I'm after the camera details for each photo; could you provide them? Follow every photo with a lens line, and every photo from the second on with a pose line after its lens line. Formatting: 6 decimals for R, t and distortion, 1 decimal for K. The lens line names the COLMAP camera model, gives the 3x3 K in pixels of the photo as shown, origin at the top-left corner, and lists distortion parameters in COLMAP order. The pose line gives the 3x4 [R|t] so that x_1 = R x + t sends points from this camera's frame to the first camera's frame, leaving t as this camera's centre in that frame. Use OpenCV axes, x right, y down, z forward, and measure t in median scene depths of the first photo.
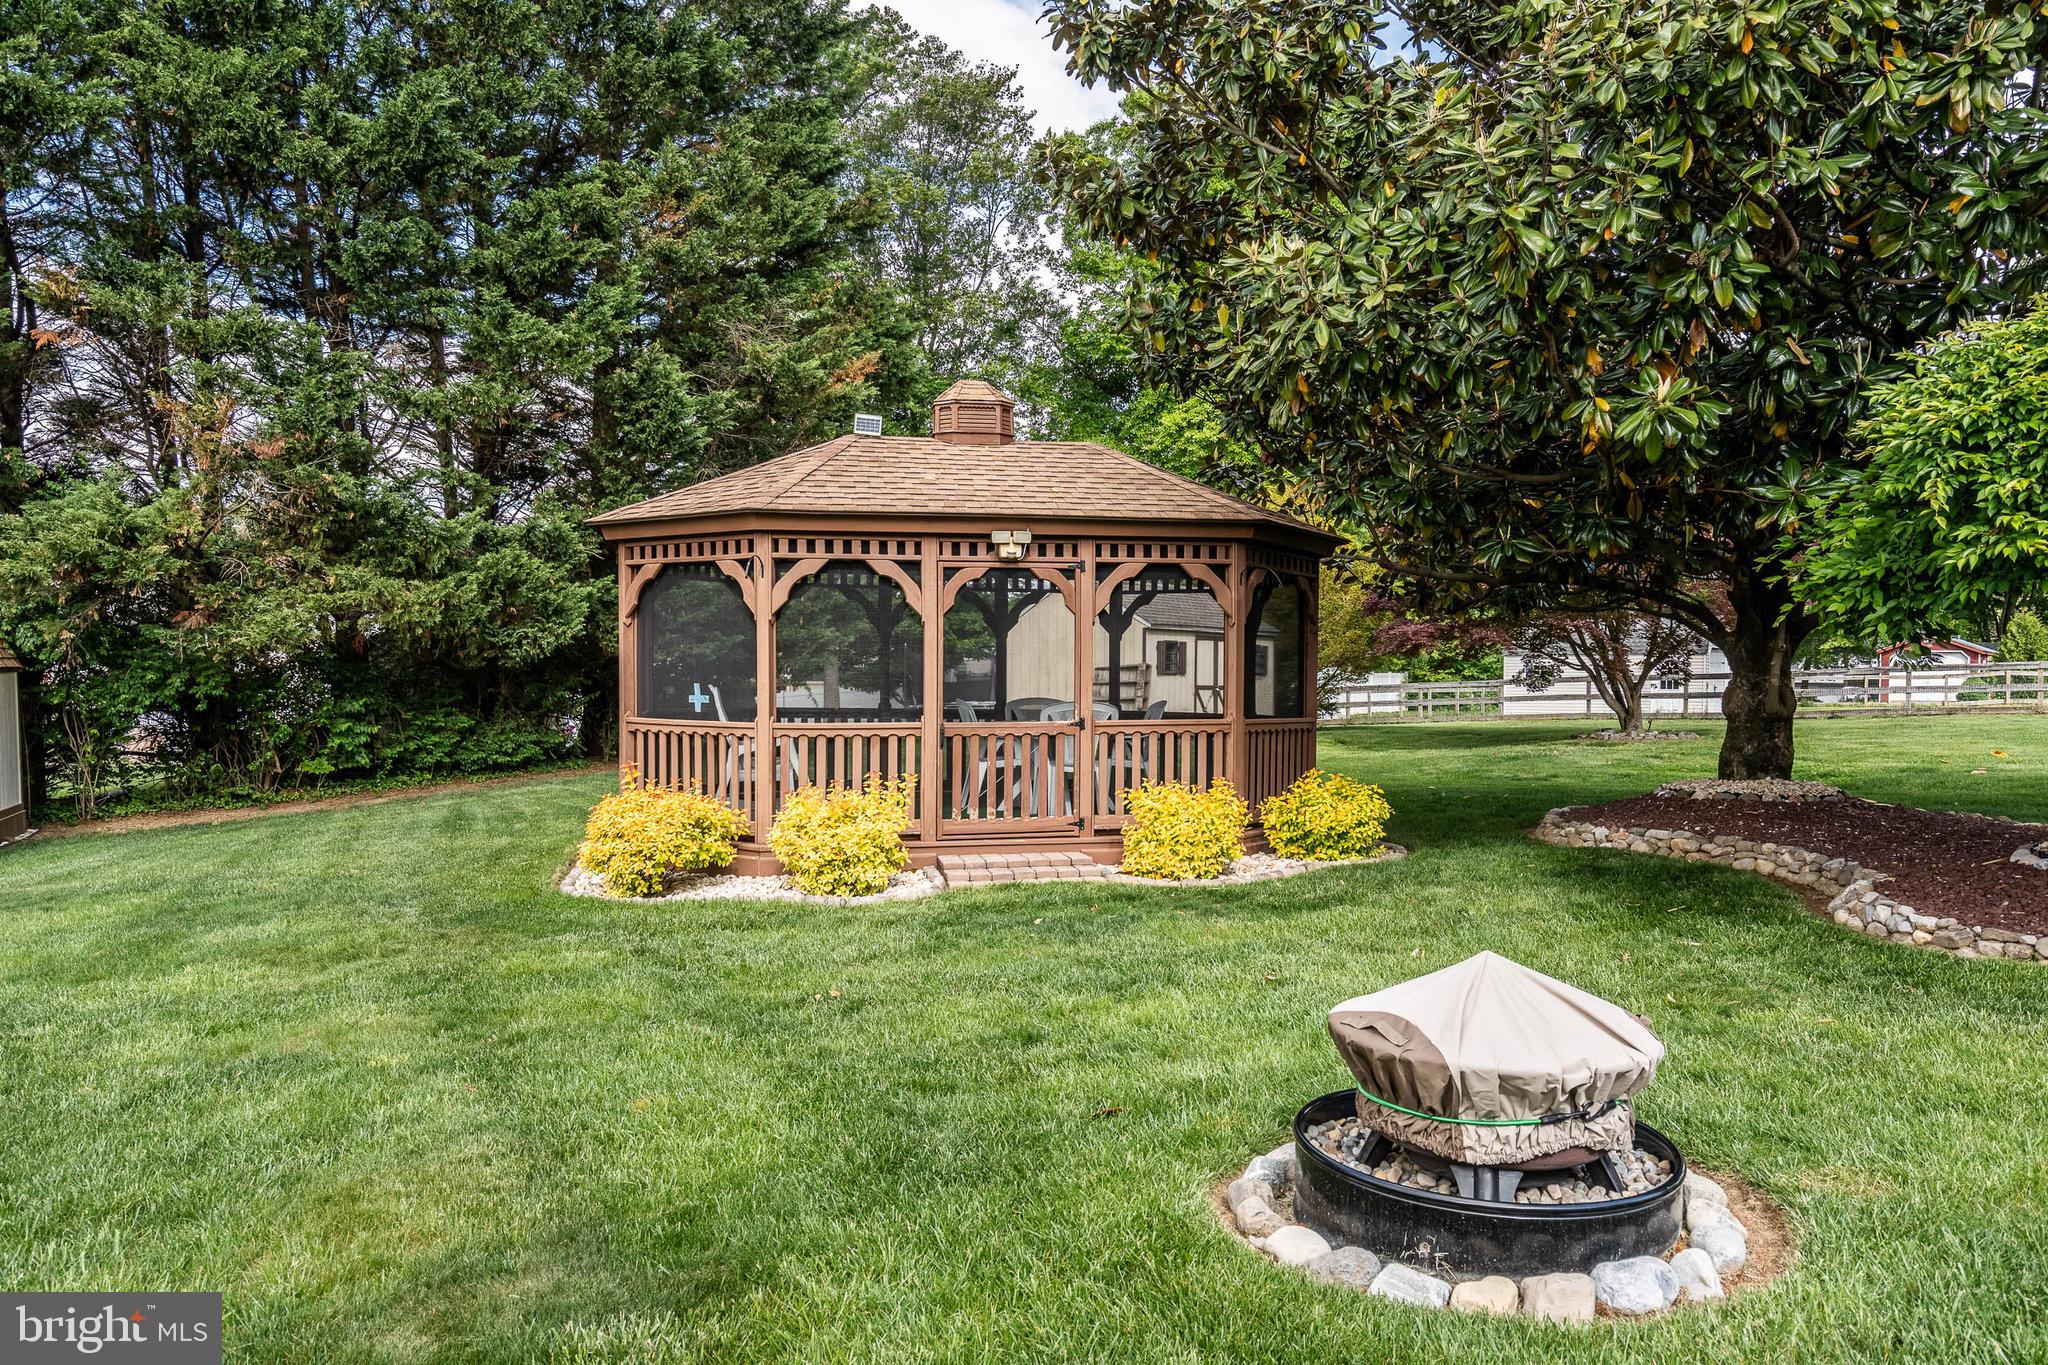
lens RADIAL K [[1405.2, 0, 1029.0], [0, 1405.2, 707.4], [0, 0, 1]] dist [0.034293, -0.000580]
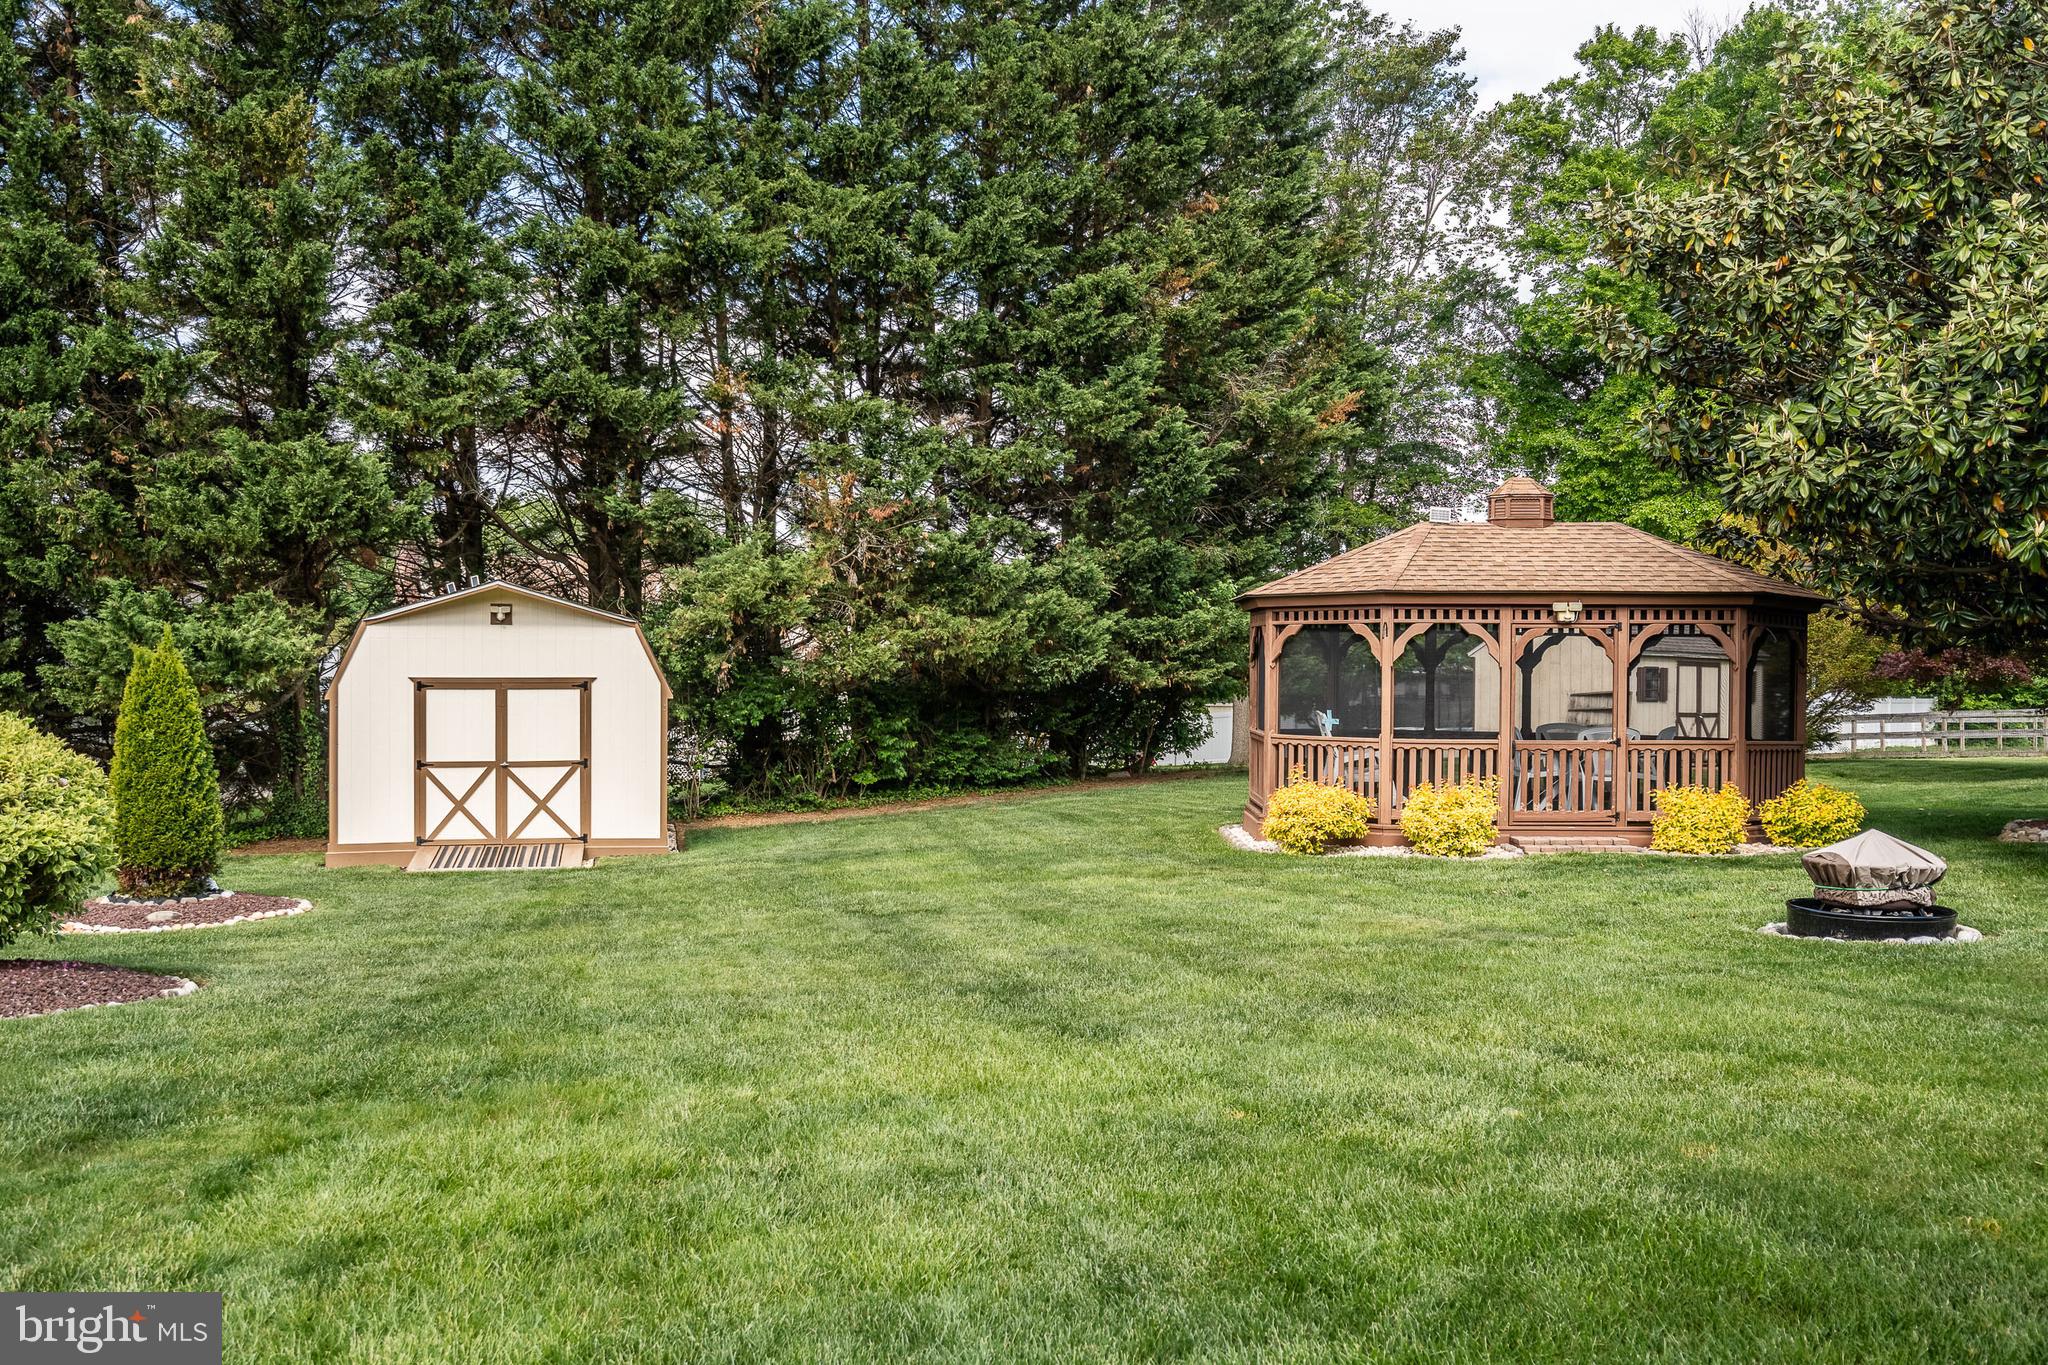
lens RADIAL K [[1802.2, 0, 1024.0], [0, 1802.2, 682.5], [0, 0, 1]] dist [0.038736, -0.053573]
pose [[0.977636, 0.005157, -0.210239, -0.148608], [-0.011262, 0.999549, -0.027851, 0.008487], [0.210001, 0.029596, 0.977253, -0.785595]]
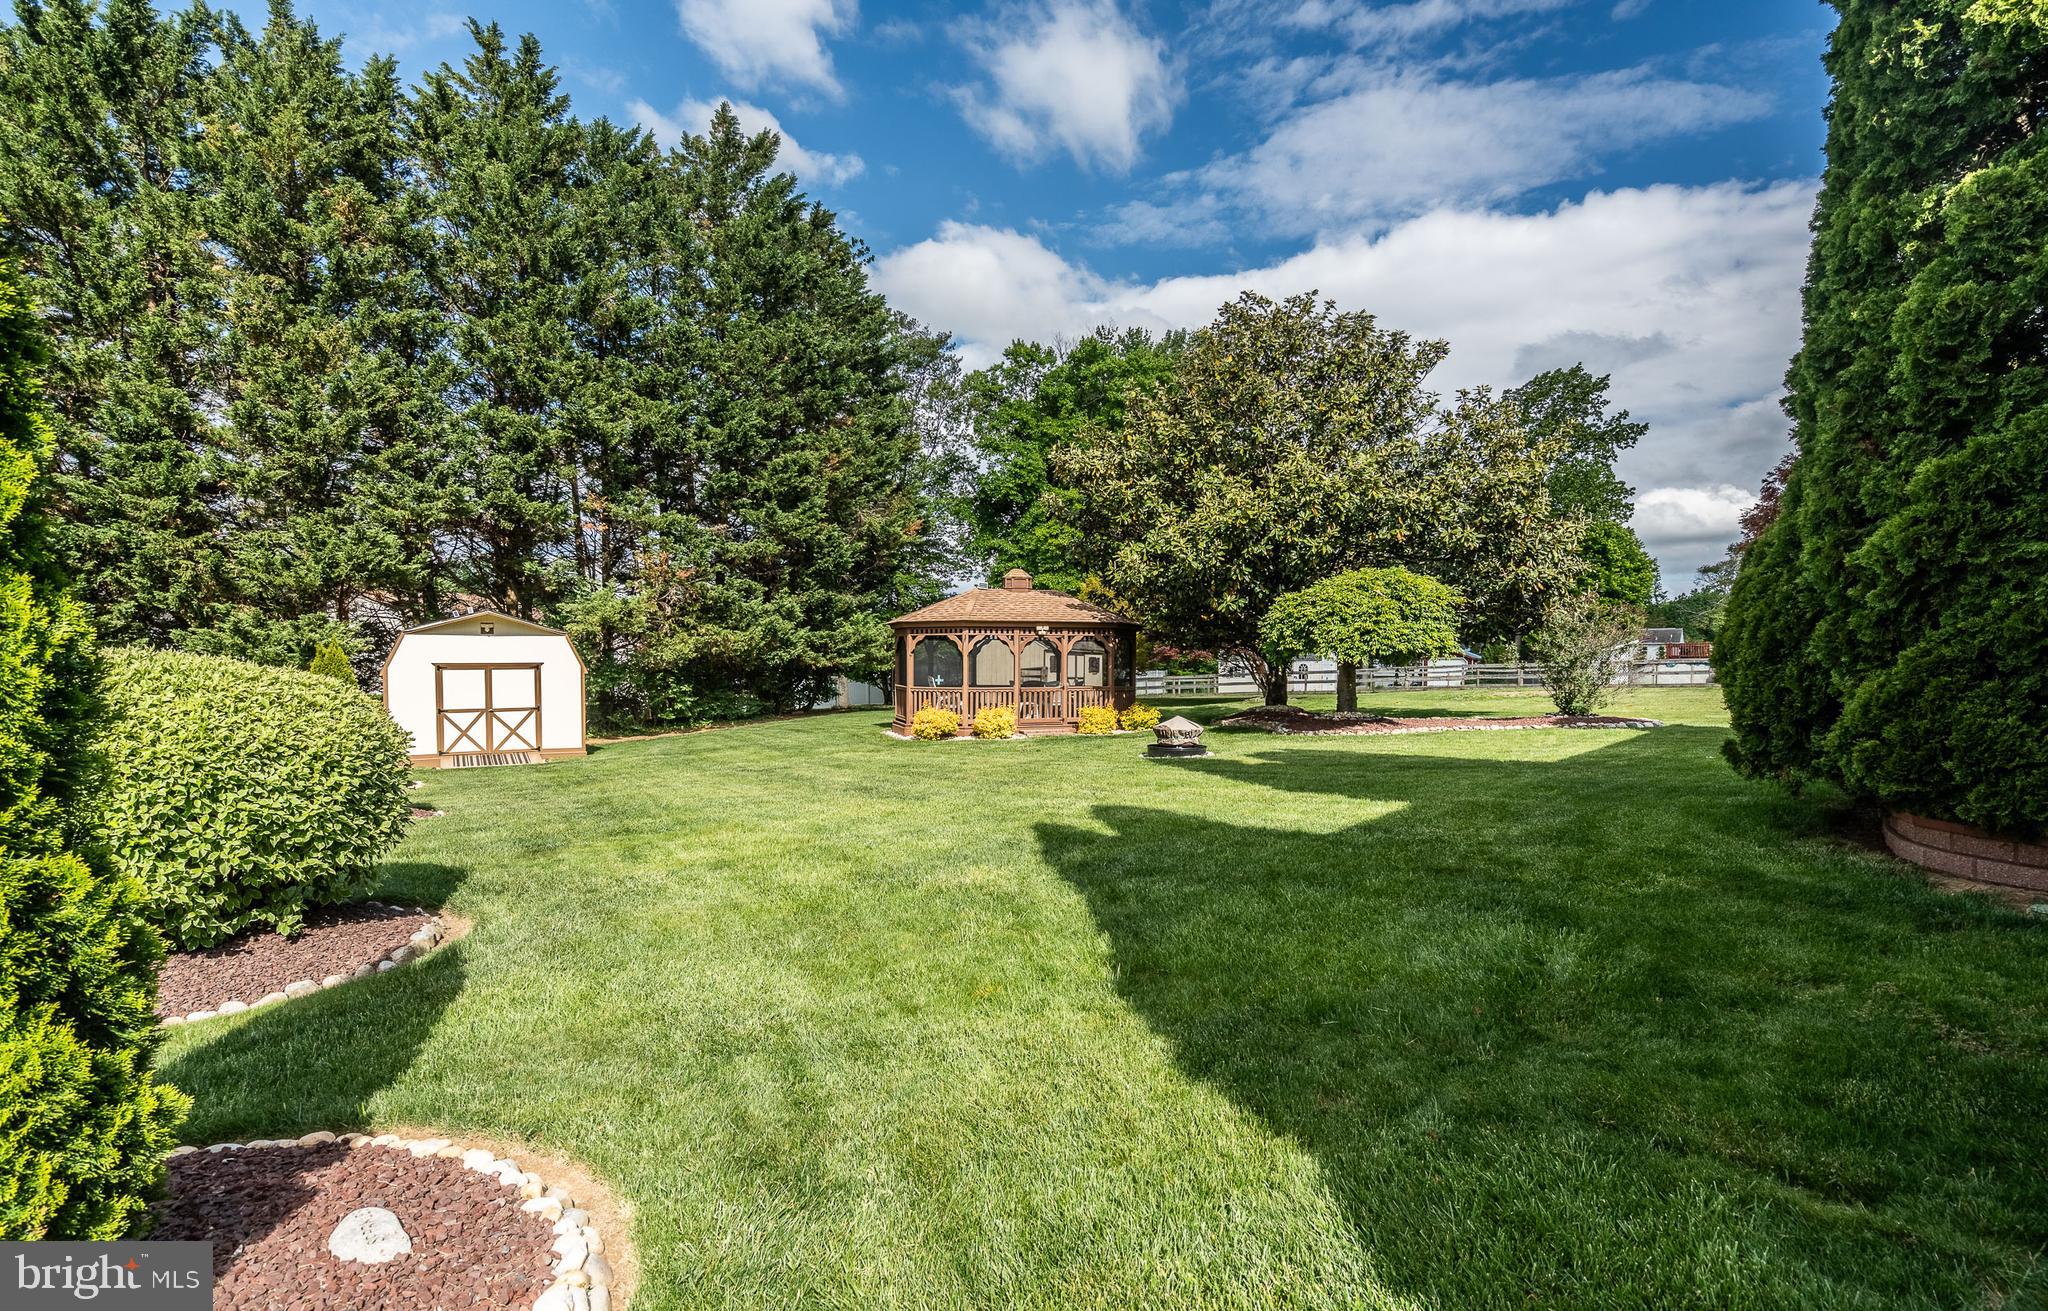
lens RADIAL K [[978.6, 0, 1029.8], [0, 978.6, 695.7], [0, 0, 1]] dist [0.059707, 0.000609]
pose [[0.992451, -0.006485, 0.122472, -0.286351], [0.006376, 0.999979, 0.001279, 0.024634], [-0.122477, -0.000488, 0.992471, -1.078804]]
